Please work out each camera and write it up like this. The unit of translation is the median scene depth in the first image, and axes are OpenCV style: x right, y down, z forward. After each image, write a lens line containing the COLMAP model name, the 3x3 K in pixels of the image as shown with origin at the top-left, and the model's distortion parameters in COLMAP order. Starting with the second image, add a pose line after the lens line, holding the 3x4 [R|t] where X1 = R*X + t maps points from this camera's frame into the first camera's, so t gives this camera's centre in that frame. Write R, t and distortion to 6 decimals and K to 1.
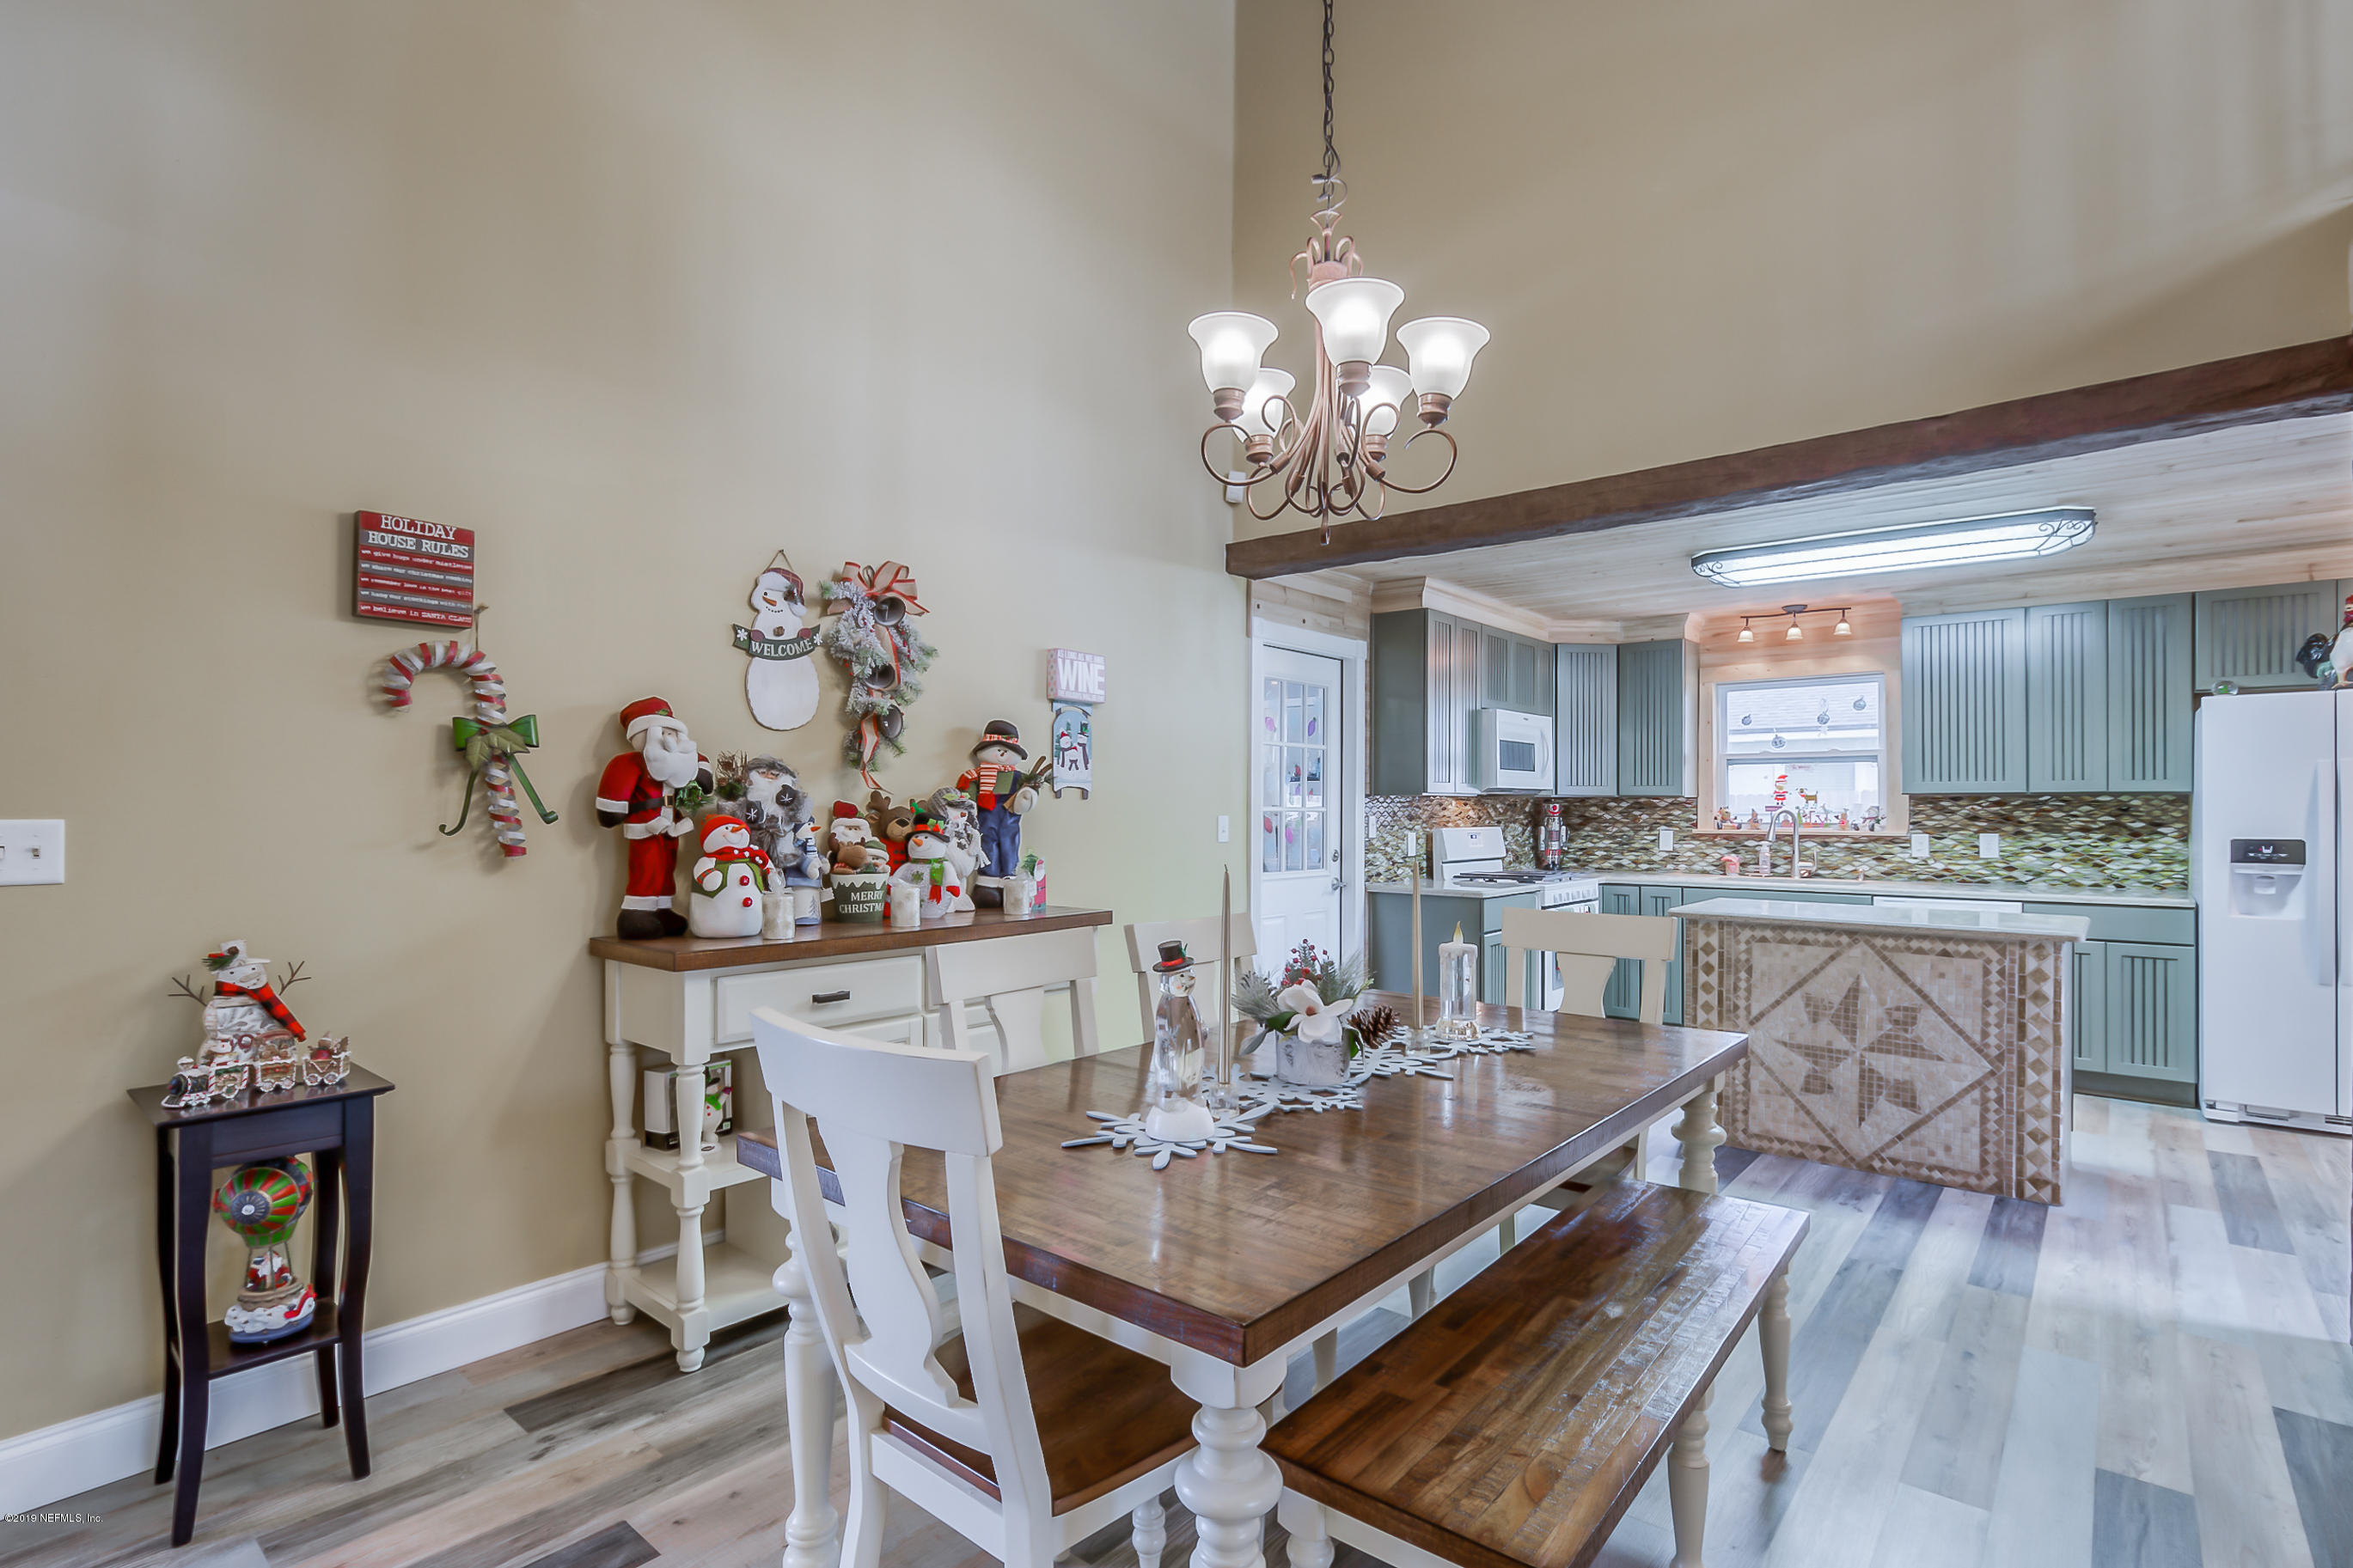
lens RADIAL K [[1102.4, 0, 1231.4], [0, 1102.4, 800.4], [0, 0, 1]] dist [-0.001687, -0.000438]
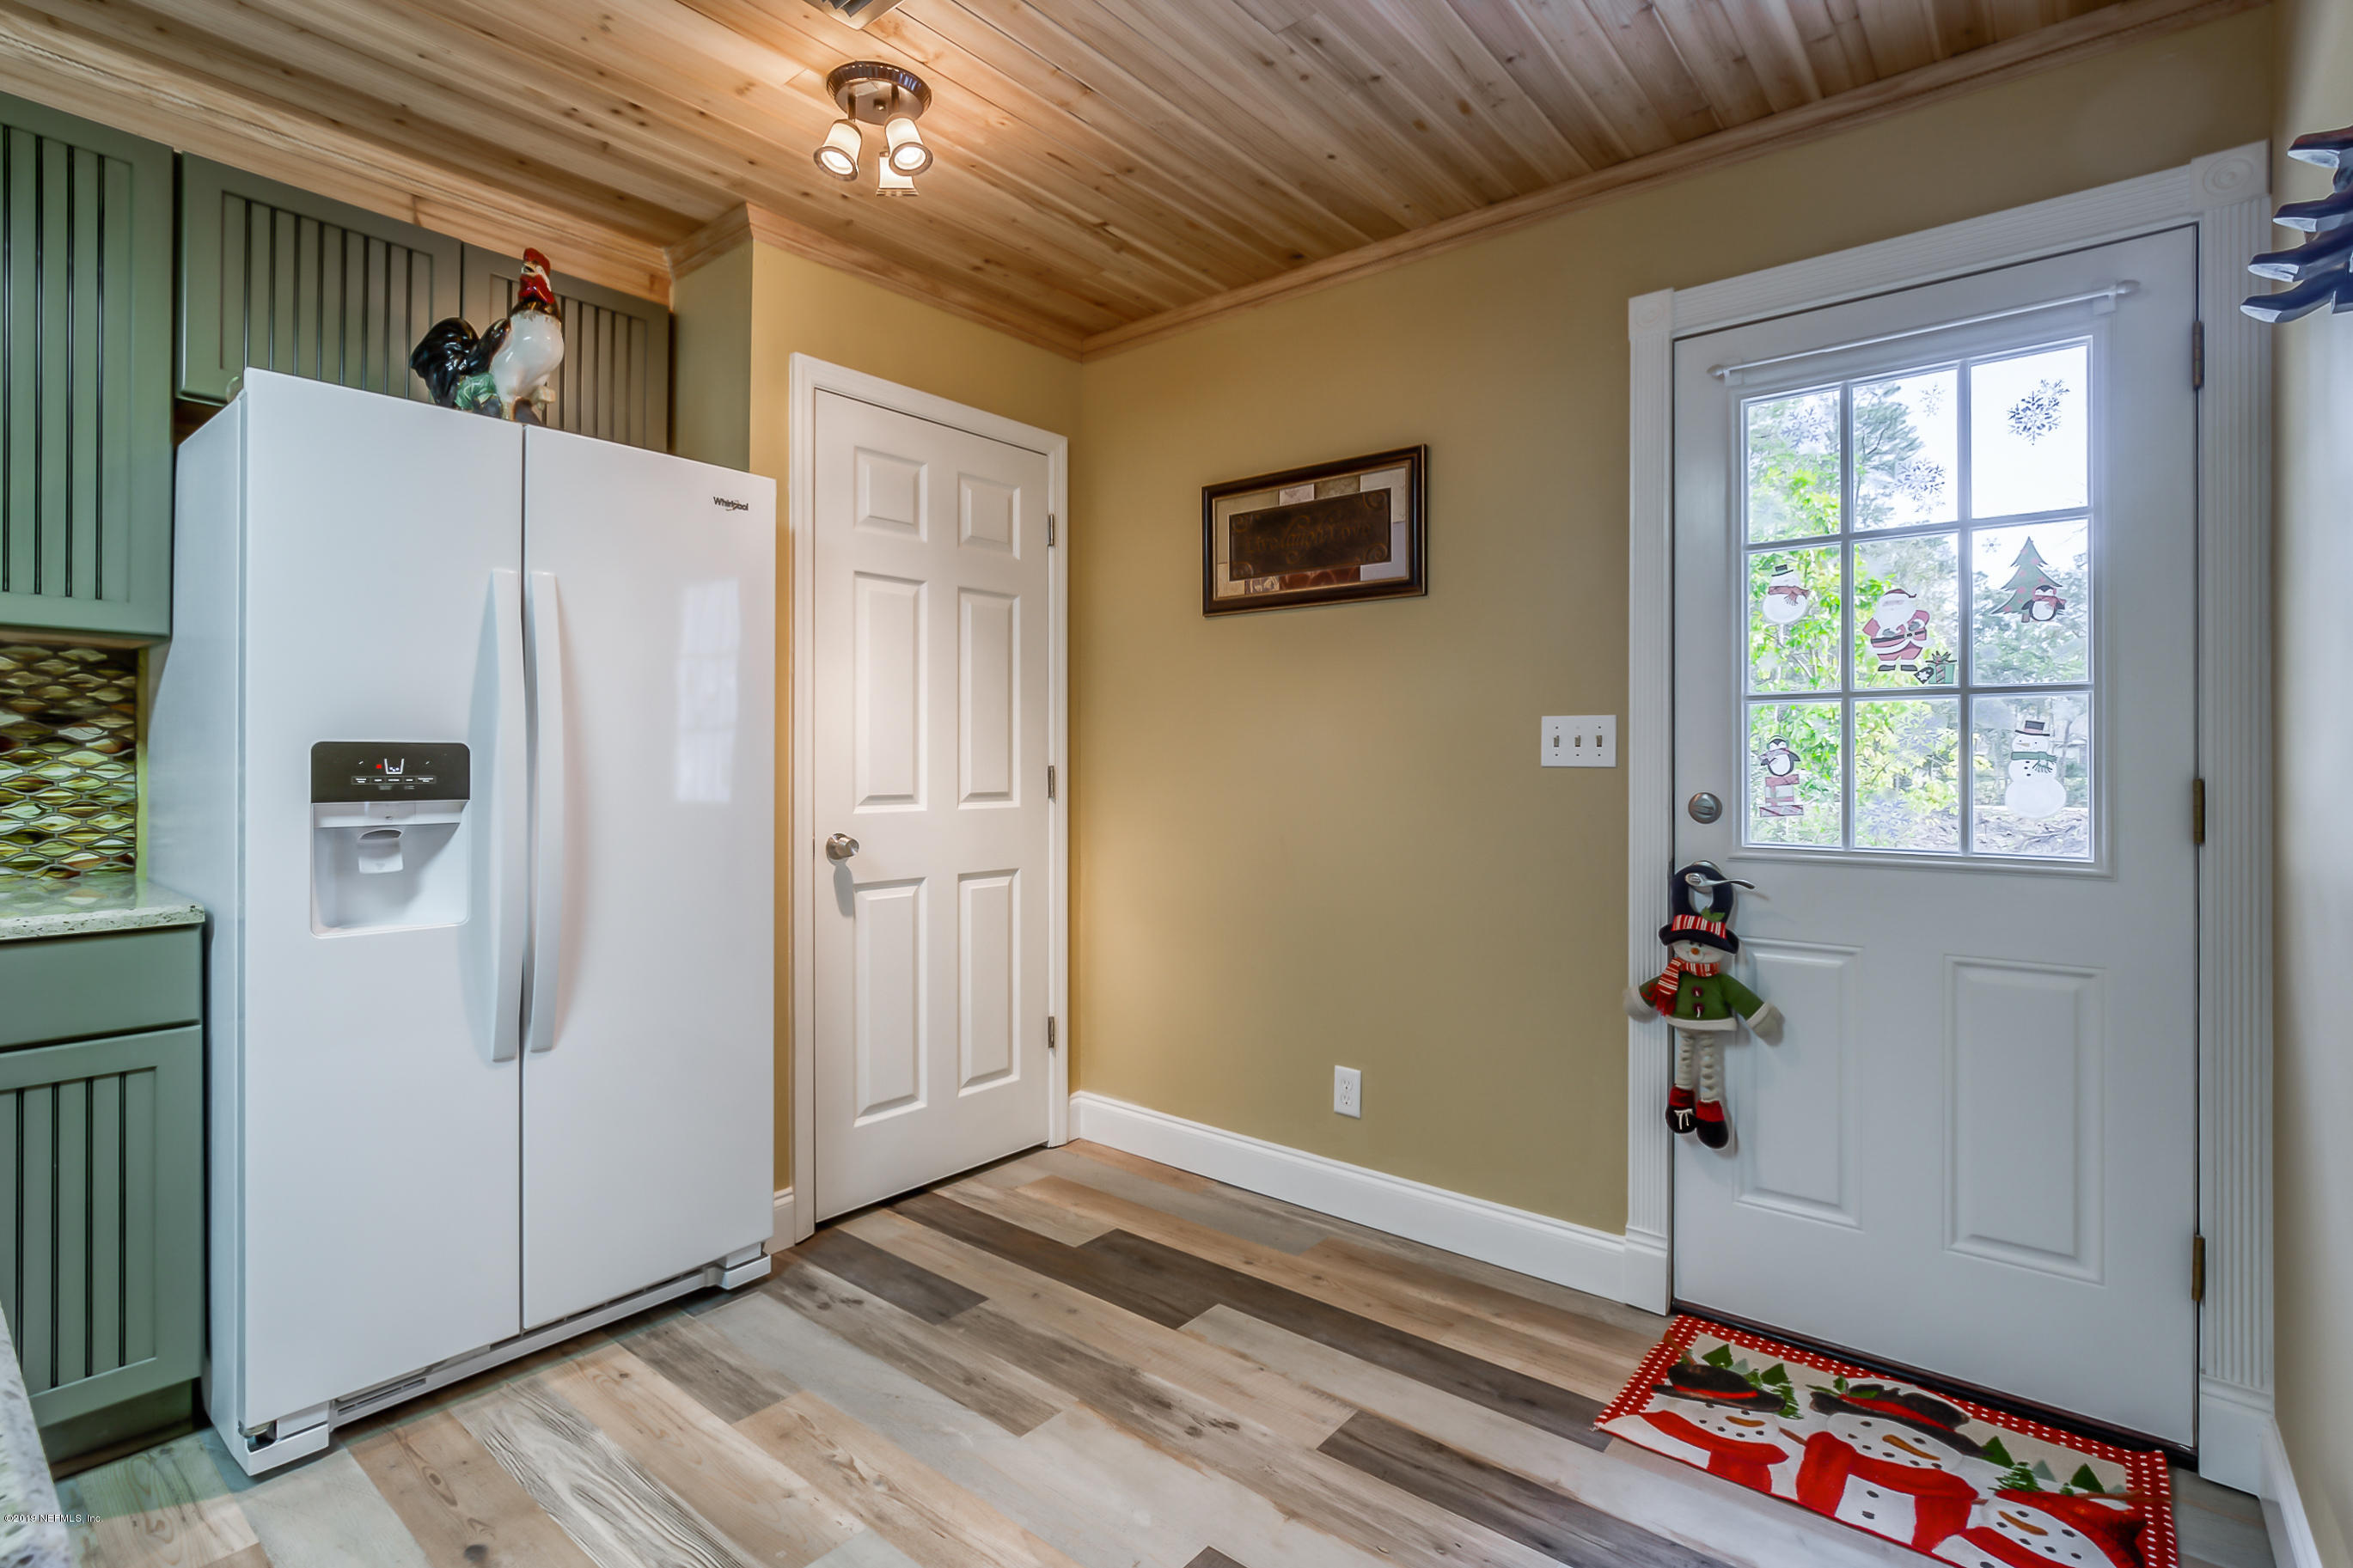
lens RADIAL K [[1089.4, 0, 1201.0], [0, 1089.4, 764.8], [0, 0, 1]] dist [-0.013281, 0.000383]
pose [[-0.014305, -0.005427, 0.999883, 0.580620], [-0.013259, 0.999898, 0.005238, 0.041242], [-0.999810, -0.013182, -0.014375, 0.772874]]
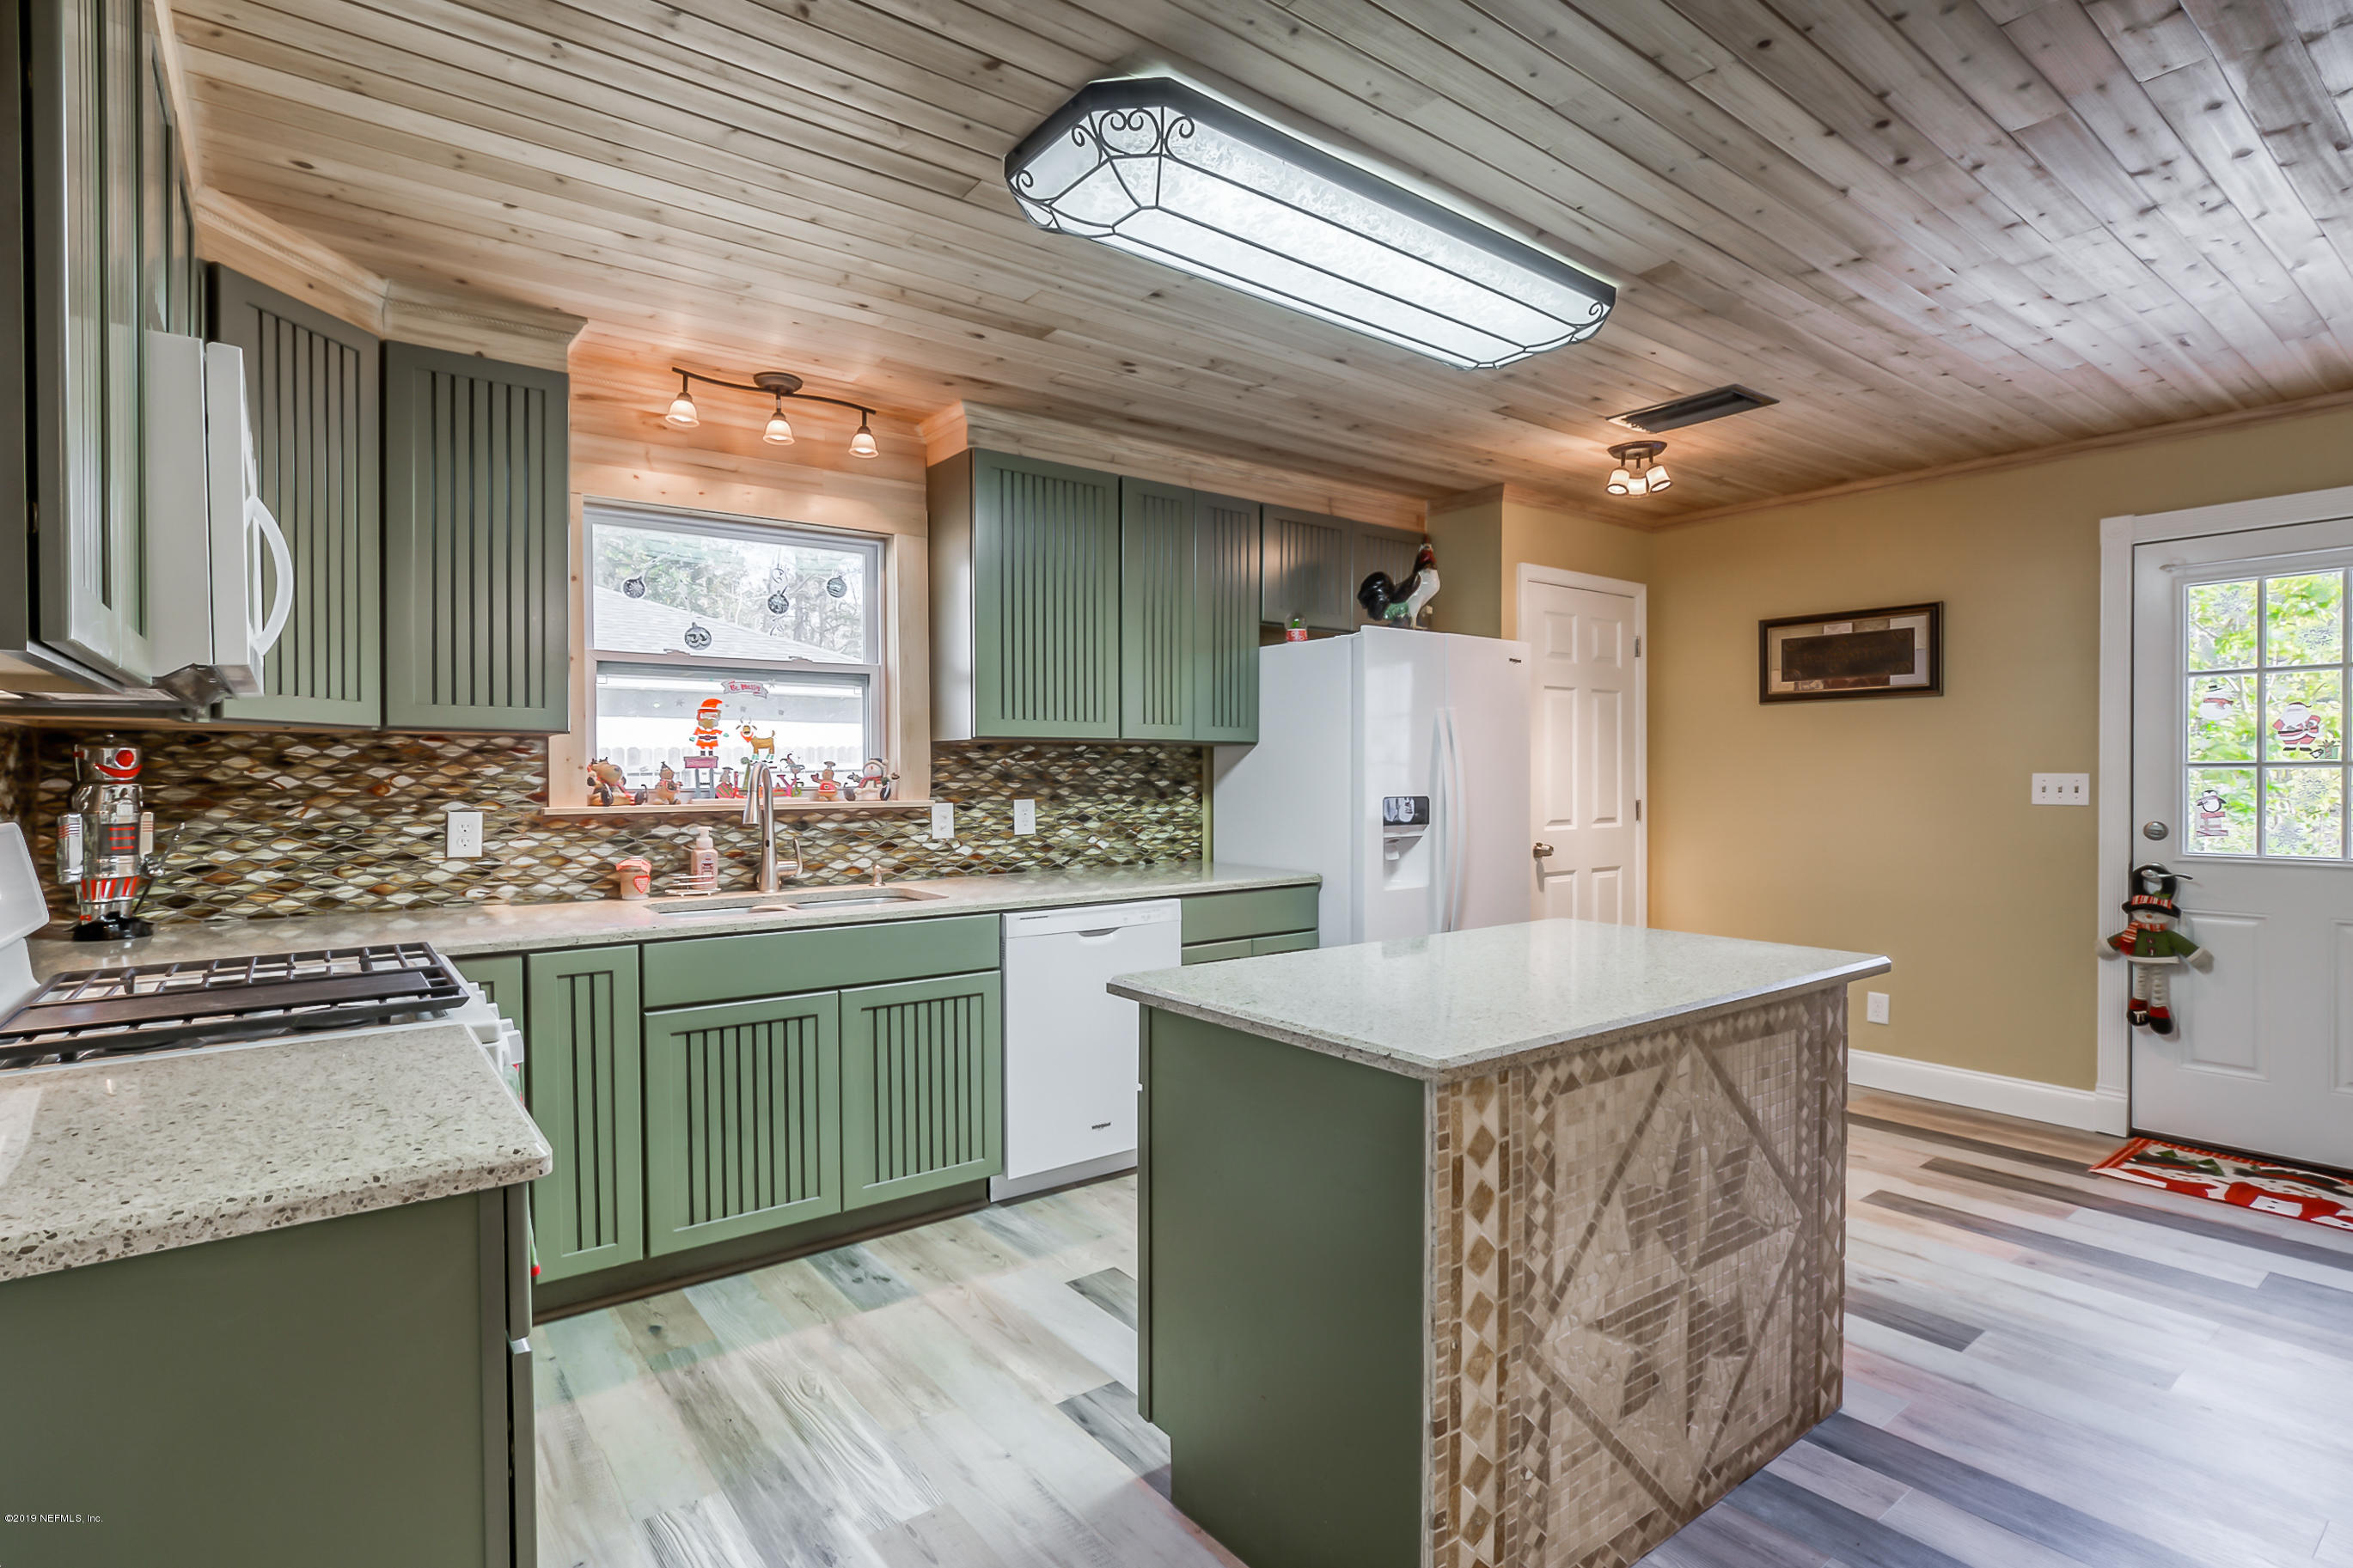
lens RADIAL K [[1086.3, 0, 1181.7], [0, 1086.3, 792.6], [0, 0, 1]] dist [-0.010351, 0.003887]
pose [[0.243828, -0.020223, 0.969608, 0.079829], [-0.004132, 0.999752, 0.021891, 0.015609], [-0.969810, -0.009344, 0.243684, 1.064236]]
